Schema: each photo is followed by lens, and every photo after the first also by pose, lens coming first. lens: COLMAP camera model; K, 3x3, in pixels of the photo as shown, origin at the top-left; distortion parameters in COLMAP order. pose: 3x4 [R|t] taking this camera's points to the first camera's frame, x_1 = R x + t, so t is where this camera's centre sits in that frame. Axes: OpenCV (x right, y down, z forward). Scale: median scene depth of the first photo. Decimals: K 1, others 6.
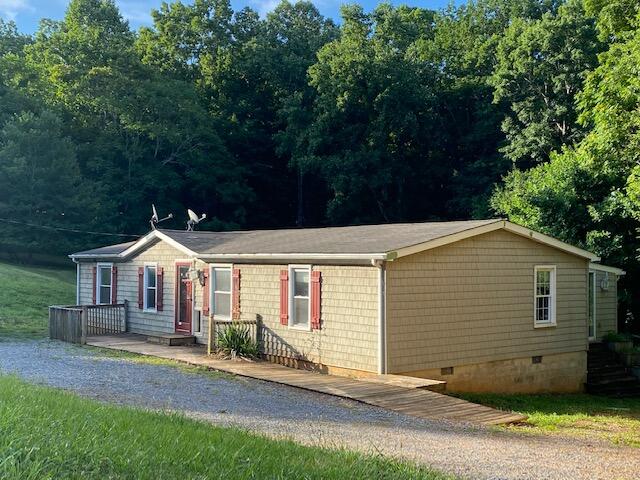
lens RADIAL K [[776.8, 0, 320.0], [0, 776.8, 240.0], [0, 0, 1]] dist [0.158500, -0.018496]
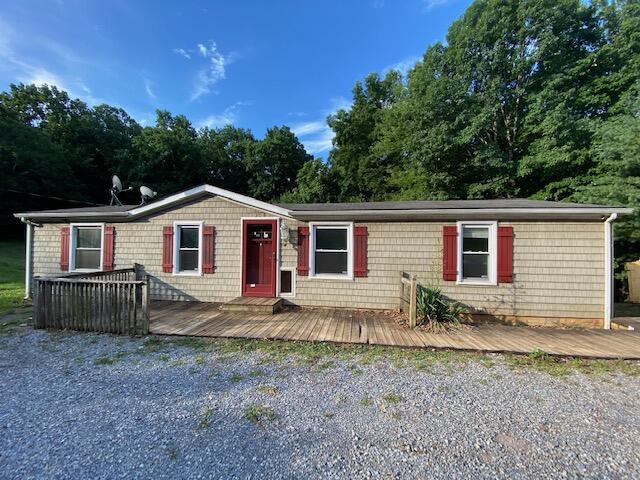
lens RADIAL K [[259.7, 0, 320.0], [0, 259.7, 240.0], [0, 0, 1]] dist [0.028496, -0.023322]
pose [[0.740666, 0.012241, 0.671762, -0.300740], [-0.022714, 0.999719, 0.006826, 0.043934], [-0.671489, -0.020314, 0.740736, 0.654191]]
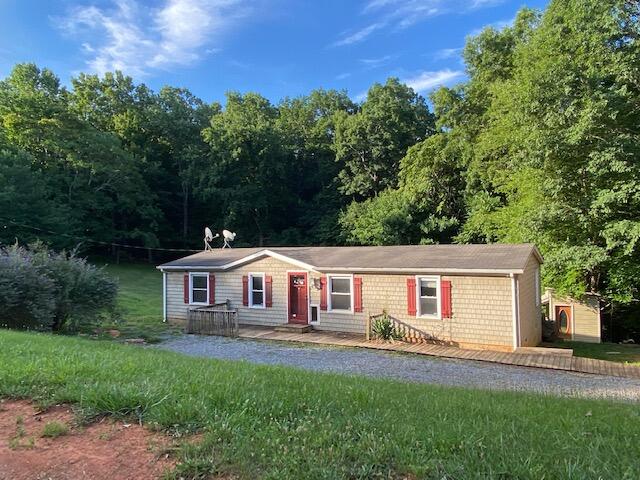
lens RADIAL K [[472.2, 0, 320.0], [0, 472.2, 240.0], [0, 0, 1]] dist [0.074930, -0.001312]
pose [[0.933585, -0.015871, 0.358004, -0.403450], [0.013315, 0.999865, 0.009602, -0.035571], [-0.358108, -0.004197, 0.933671, 0.164782]]
